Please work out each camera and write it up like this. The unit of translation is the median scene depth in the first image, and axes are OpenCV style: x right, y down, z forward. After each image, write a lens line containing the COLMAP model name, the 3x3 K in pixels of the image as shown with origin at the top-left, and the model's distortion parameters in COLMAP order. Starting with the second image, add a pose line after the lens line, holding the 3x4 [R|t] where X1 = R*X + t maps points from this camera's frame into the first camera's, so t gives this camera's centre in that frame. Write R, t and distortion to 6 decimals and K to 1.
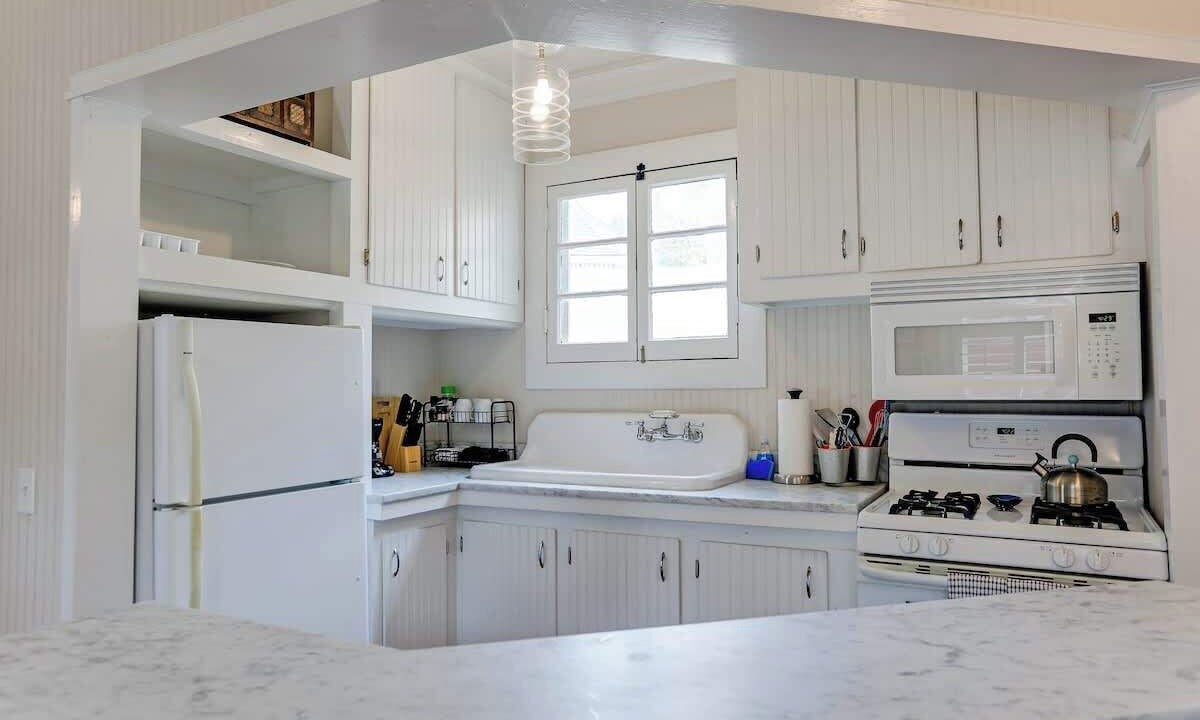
lens RADIAL K [[859.7, 0, 600.0], [0, 859.7, 360.0], [0, 0, 1]] dist [-0.061158, 0.074653]
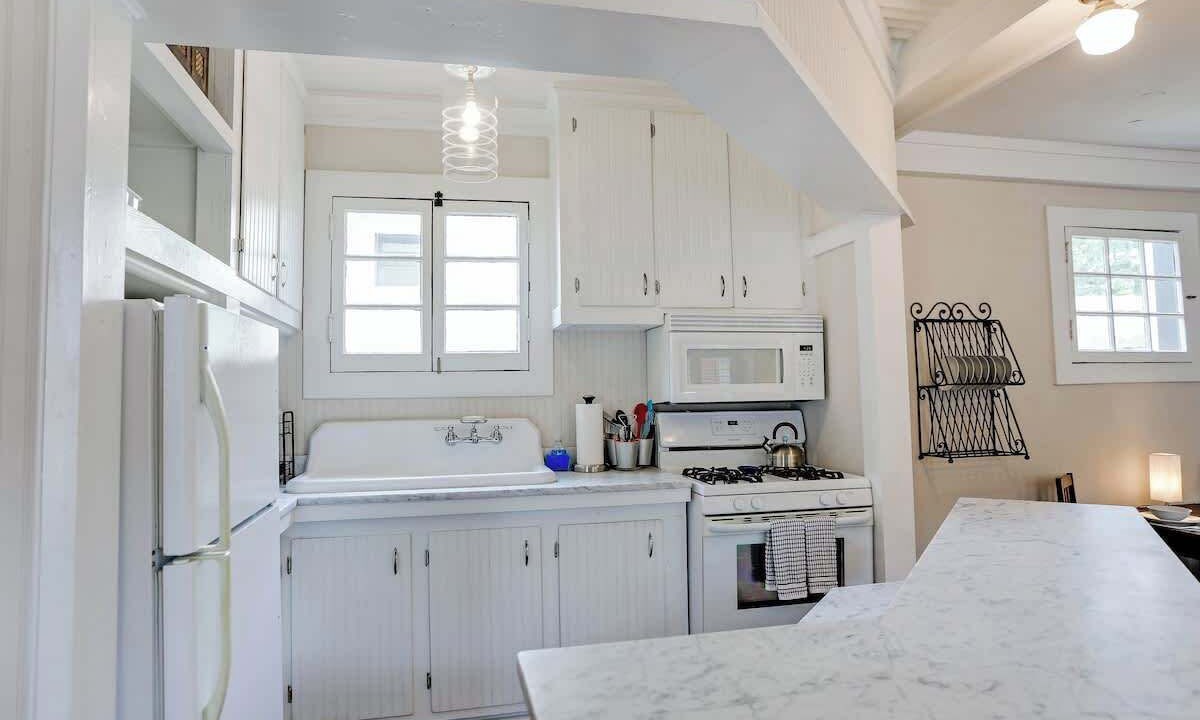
lens RADIAL K [[718.0, 0, 584.1], [0, 718.0, 361.8], [0, 0, 1]] dist [-0.073687, 0.050662]
pose [[0.741572, 0.025297, 0.670396, -0.502734], [-0.010497, 0.999604, -0.026109, 0.012471], [-0.670791, 0.012325, 0.741544, 0.240352]]
